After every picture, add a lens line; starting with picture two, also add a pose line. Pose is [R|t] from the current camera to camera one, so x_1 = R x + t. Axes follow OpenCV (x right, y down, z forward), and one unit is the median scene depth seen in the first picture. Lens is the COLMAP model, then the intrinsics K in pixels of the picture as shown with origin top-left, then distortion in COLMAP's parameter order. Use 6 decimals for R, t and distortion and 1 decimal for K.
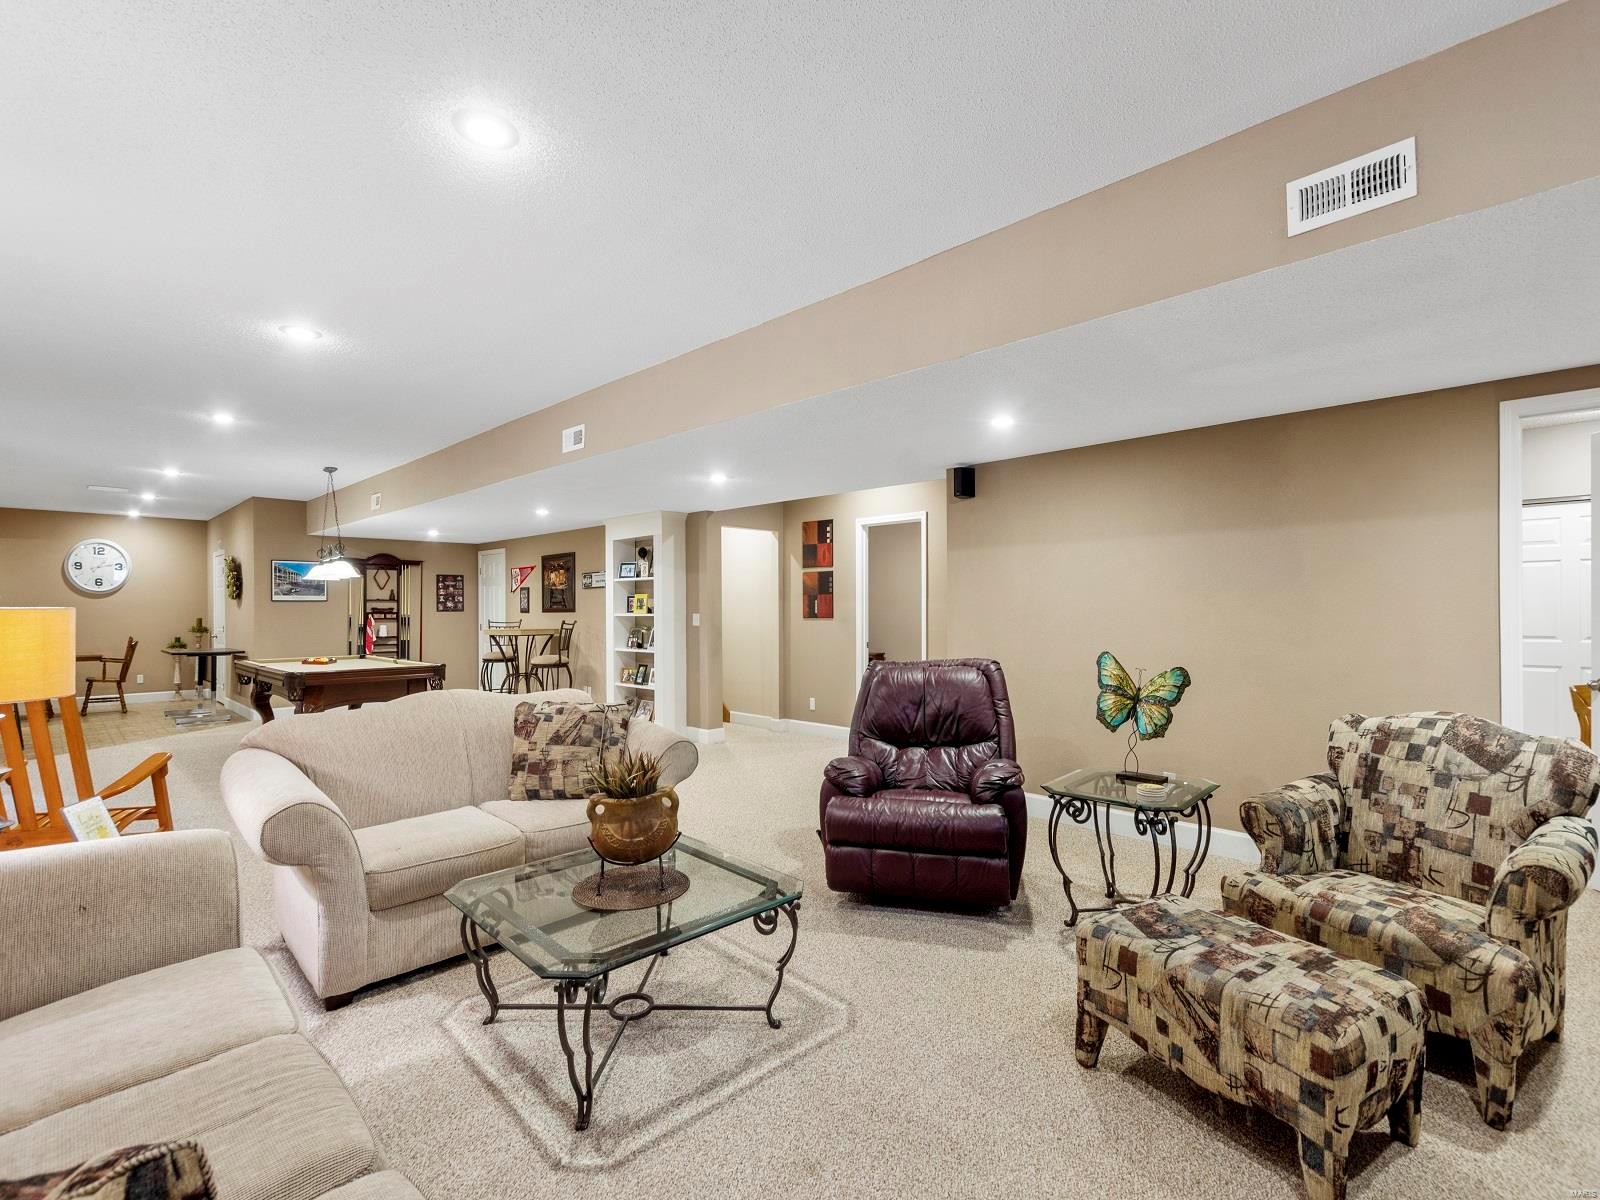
lens RADIAL K [[724.3, 0, 799.6], [0, 724.3, 604.8], [0, 0, 1]] dist [-0.000175, 0.000266]
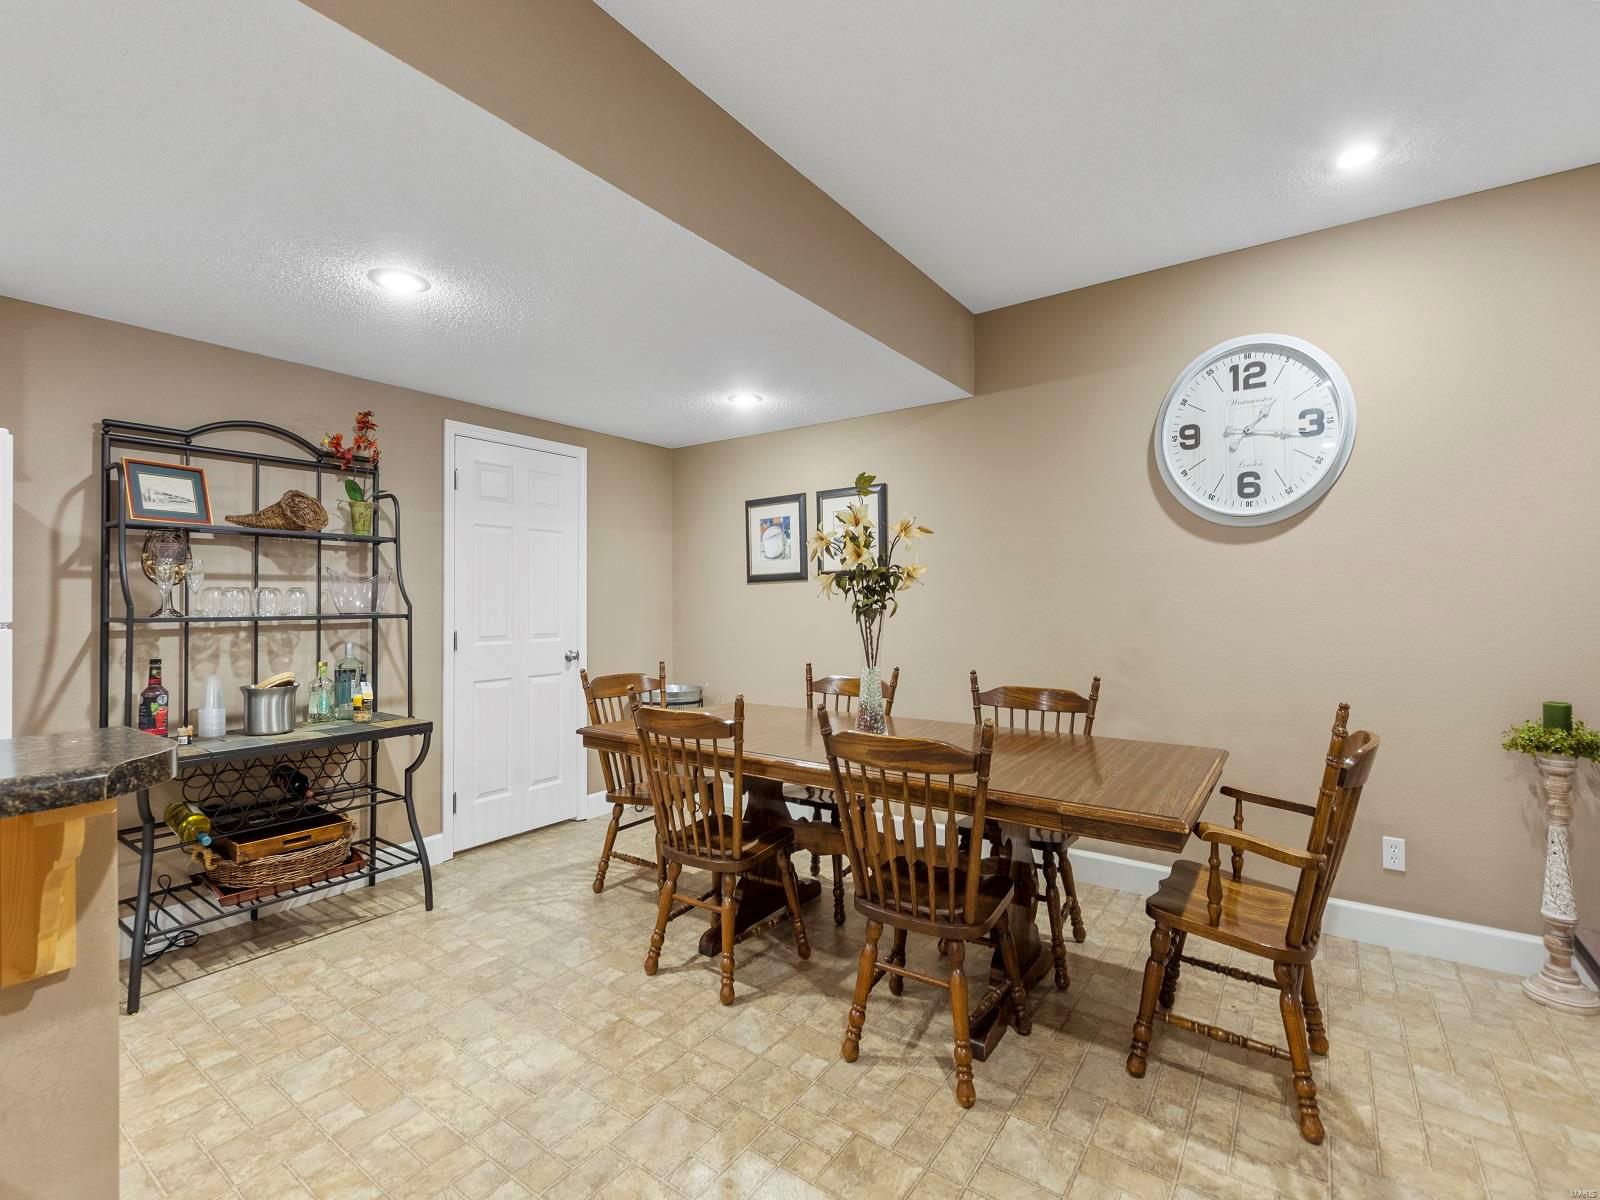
lens RADIAL K [[724.3, 0, 798.5], [0, 724.3, 603.1], [0, 0, 1]] dist [-0.000175, 0.000266]
pose [[0.146571, -0.008915, -0.989160, -0.714899], [0.006235, 0.999948, -0.008088, 0.016154], [0.989180, -0.004982, 0.146619, 0.785816]]
